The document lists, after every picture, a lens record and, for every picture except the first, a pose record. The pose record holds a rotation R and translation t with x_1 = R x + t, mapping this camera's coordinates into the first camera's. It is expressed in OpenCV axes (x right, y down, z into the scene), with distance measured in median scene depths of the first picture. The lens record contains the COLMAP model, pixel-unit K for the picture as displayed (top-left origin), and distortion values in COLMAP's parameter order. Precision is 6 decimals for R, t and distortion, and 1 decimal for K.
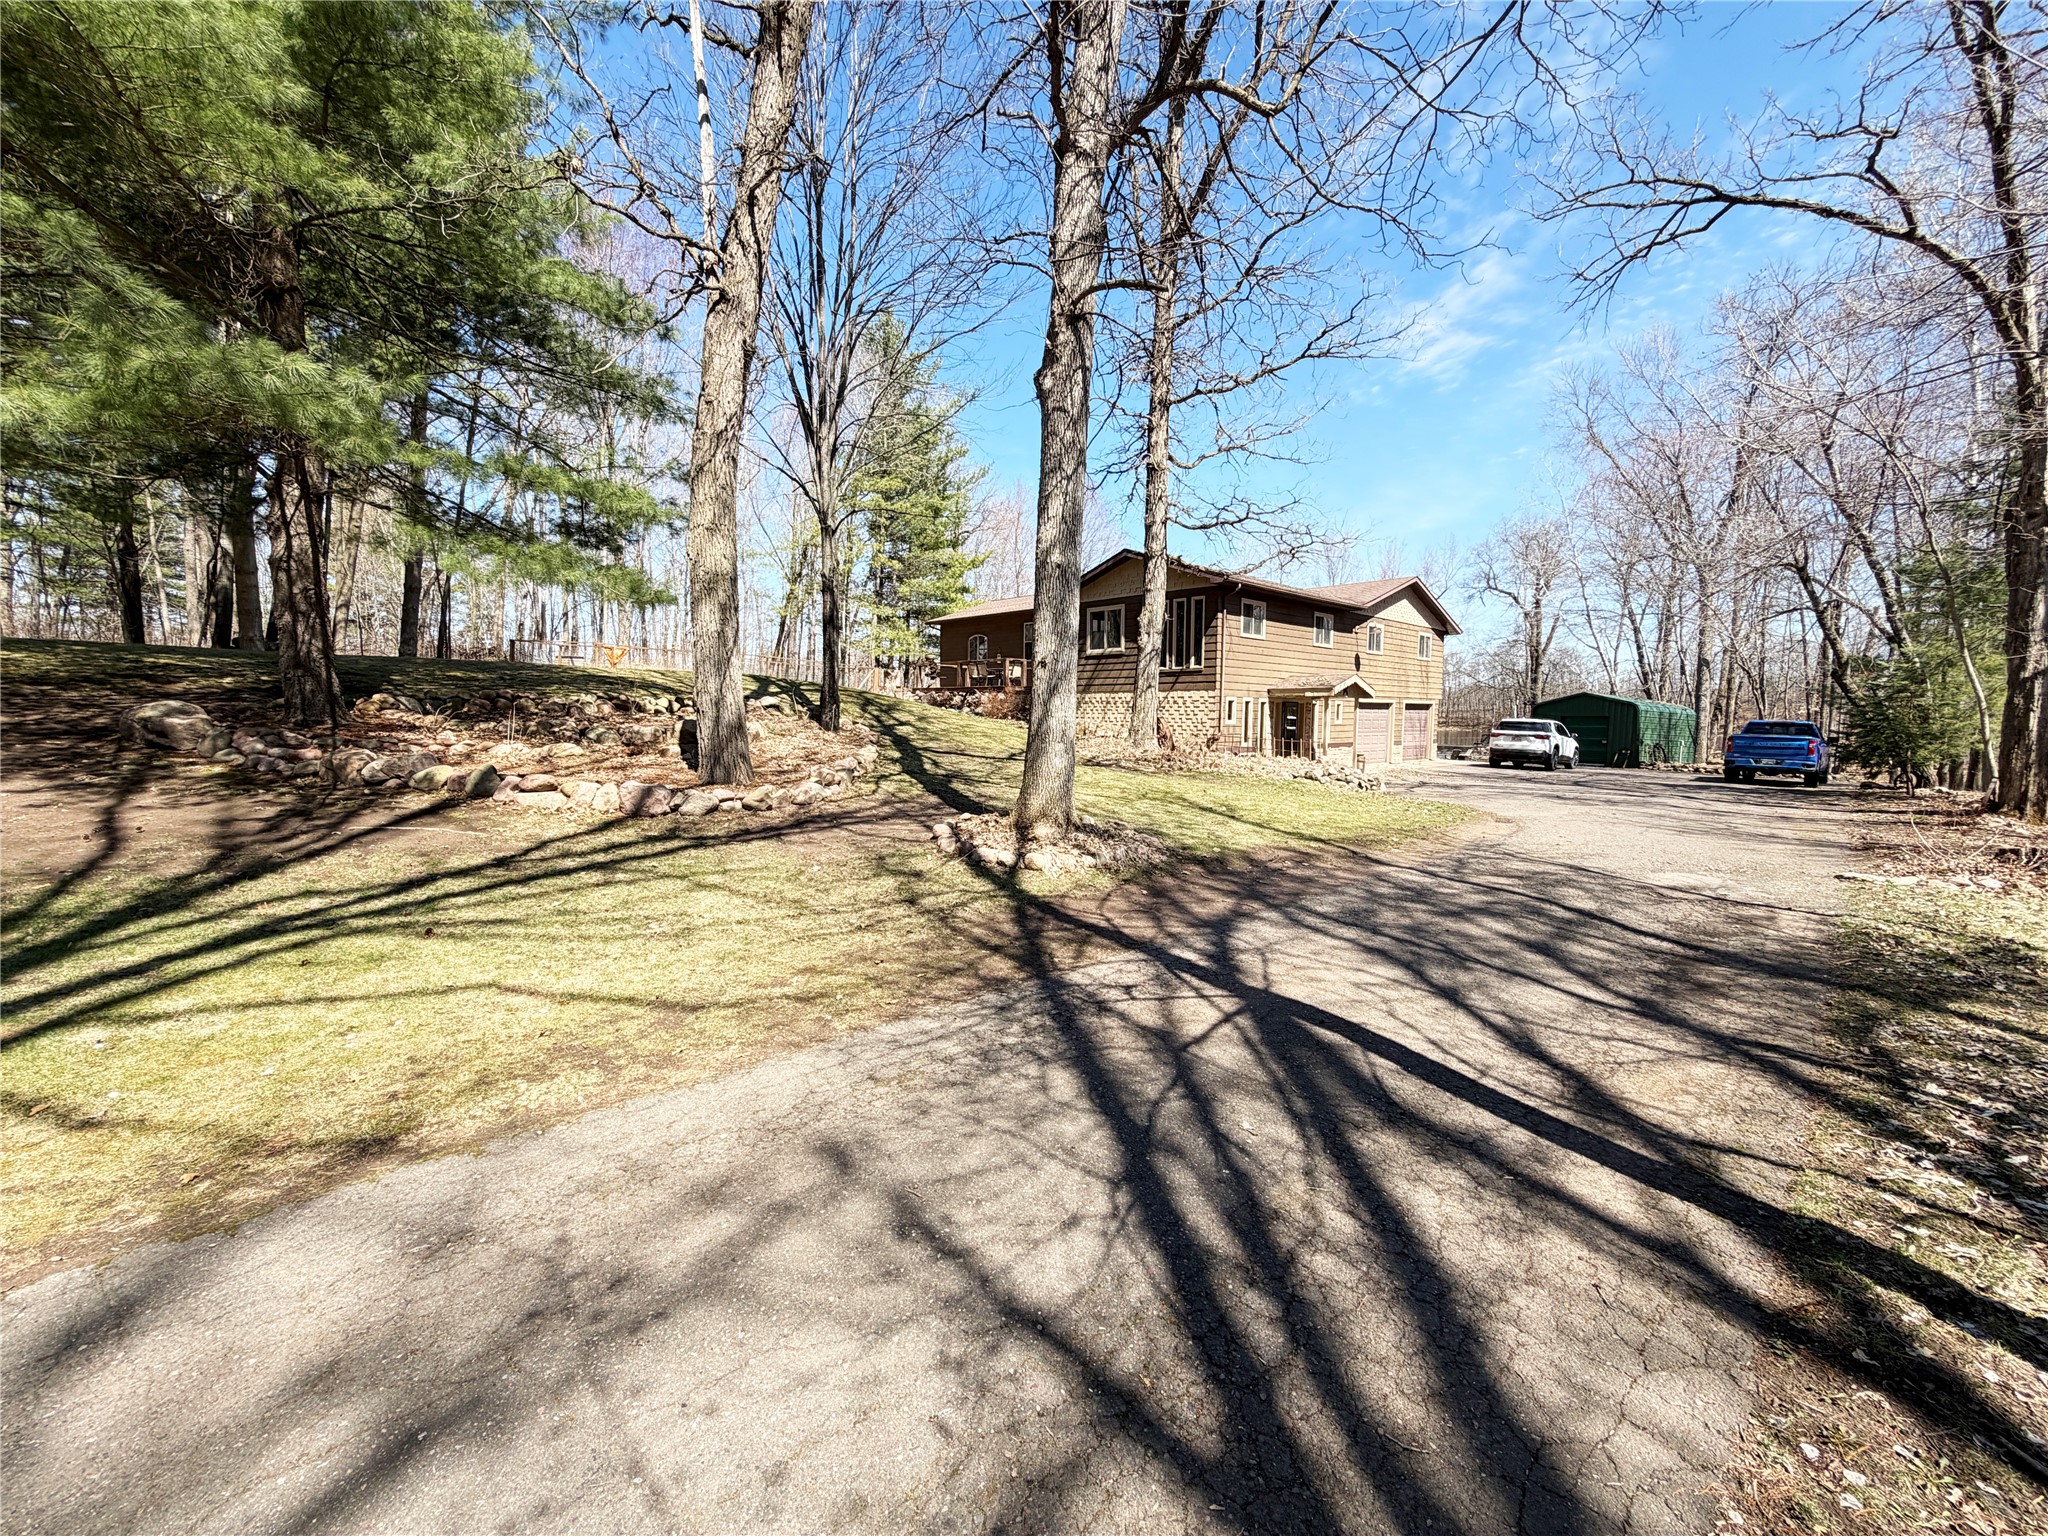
lens RADIAL K [[815.1, 0, 1017.9], [0, 815.1, 769.0], [0, 0, 1]] dist [-0.000390, 0.000297]
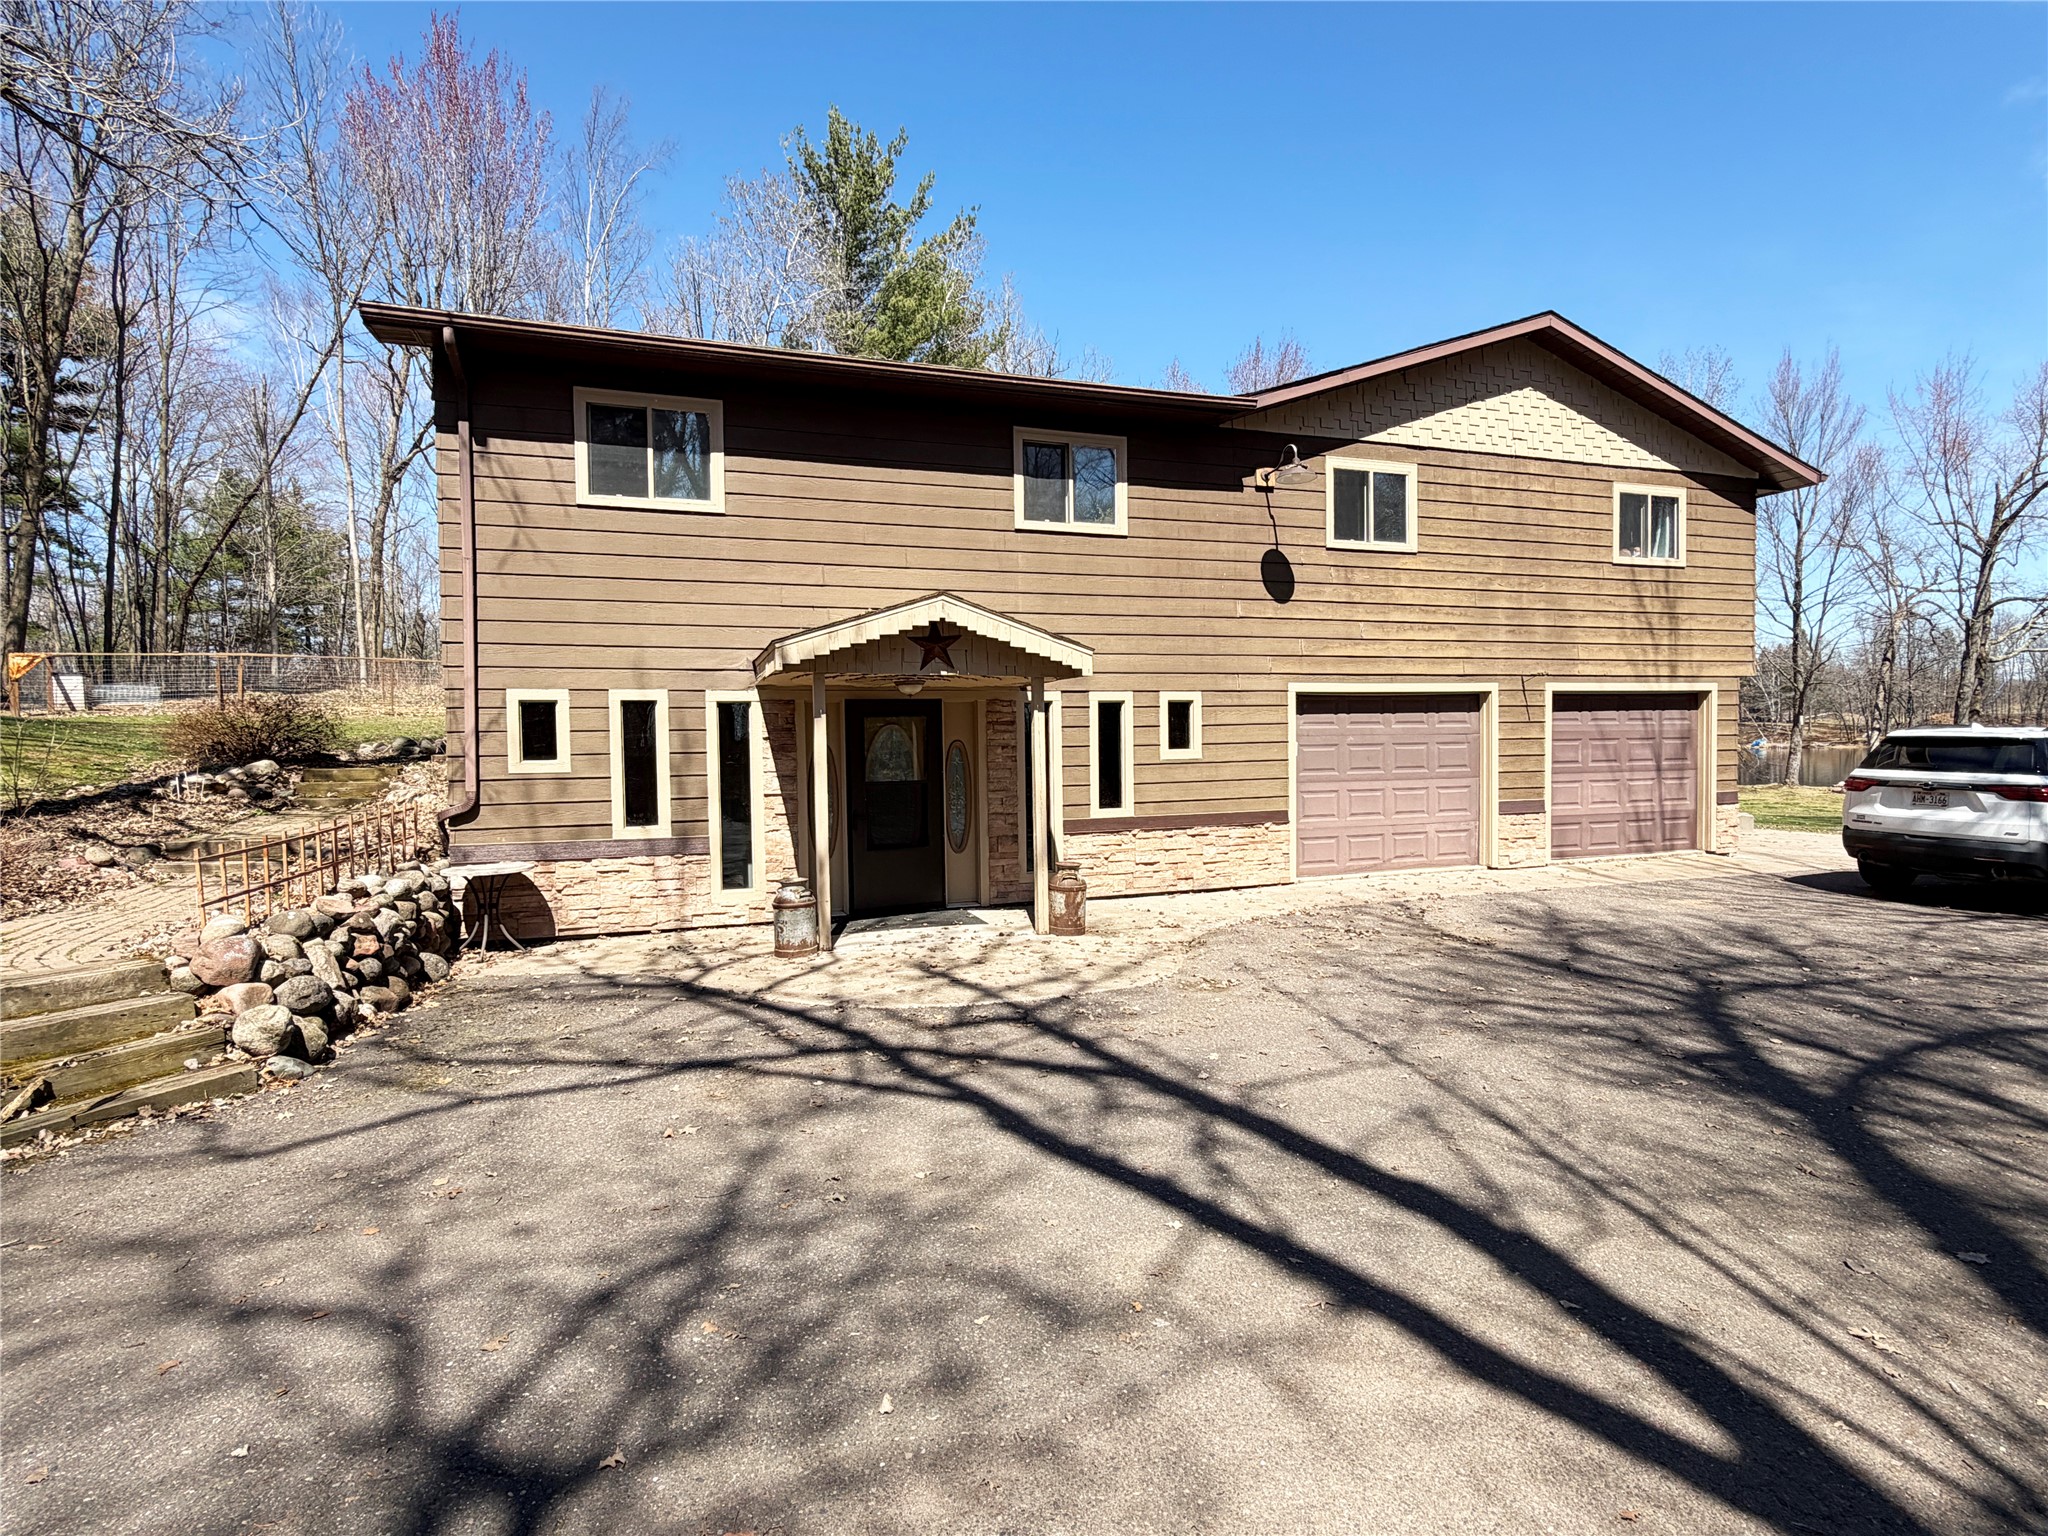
lens RADIAL K [[1293.1, 0, 1024.0], [0, 1293.1, 768.0], [0, 0, 1]] dist [-0.000426, -0.000592]
pose [[0.942169, -0.013426, -0.334870, 0.486201], [-0.001460, 0.999023, -0.044161, -0.027318], [0.335136, 0.042096, 0.941229, 0.456738]]
